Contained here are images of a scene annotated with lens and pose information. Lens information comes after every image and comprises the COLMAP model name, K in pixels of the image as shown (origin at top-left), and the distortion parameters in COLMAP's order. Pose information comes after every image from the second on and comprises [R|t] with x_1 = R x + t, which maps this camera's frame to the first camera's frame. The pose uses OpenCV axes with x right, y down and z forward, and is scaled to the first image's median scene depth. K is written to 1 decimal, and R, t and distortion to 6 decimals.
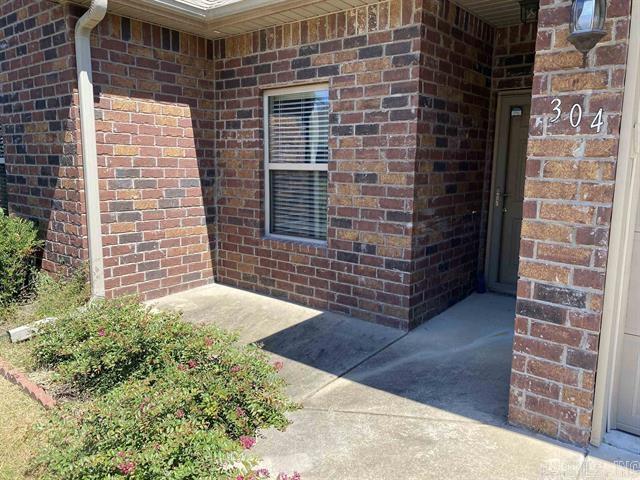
lens RADIAL K [[483.3, 0, 320.0], [0, 483.3, 240.0], [0, 0, 1]] dist [0.005017, -0.001428]
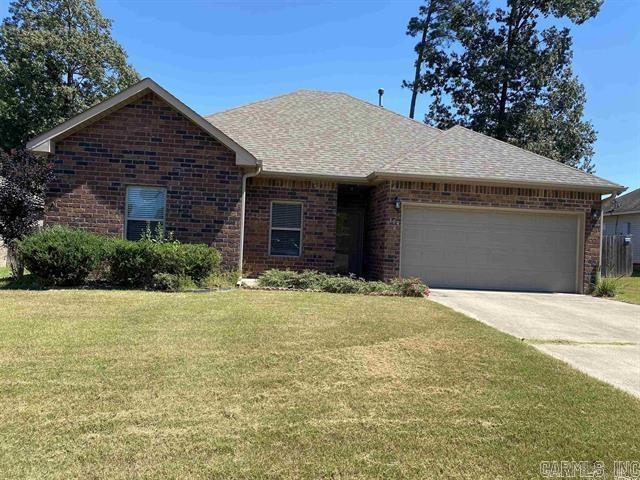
lens RADIAL K [[483.3, 0, 320.0], [0, 483.3, 240.0], [0, 0, 1]] dist [0.005017, -0.001428]
pose [[0.711580, 0.030880, 0.701926, -2.051217], [0.075292, 0.989929, -0.119878, 0.281697], [-0.698559, 0.138153, 0.702089, -1.164151]]
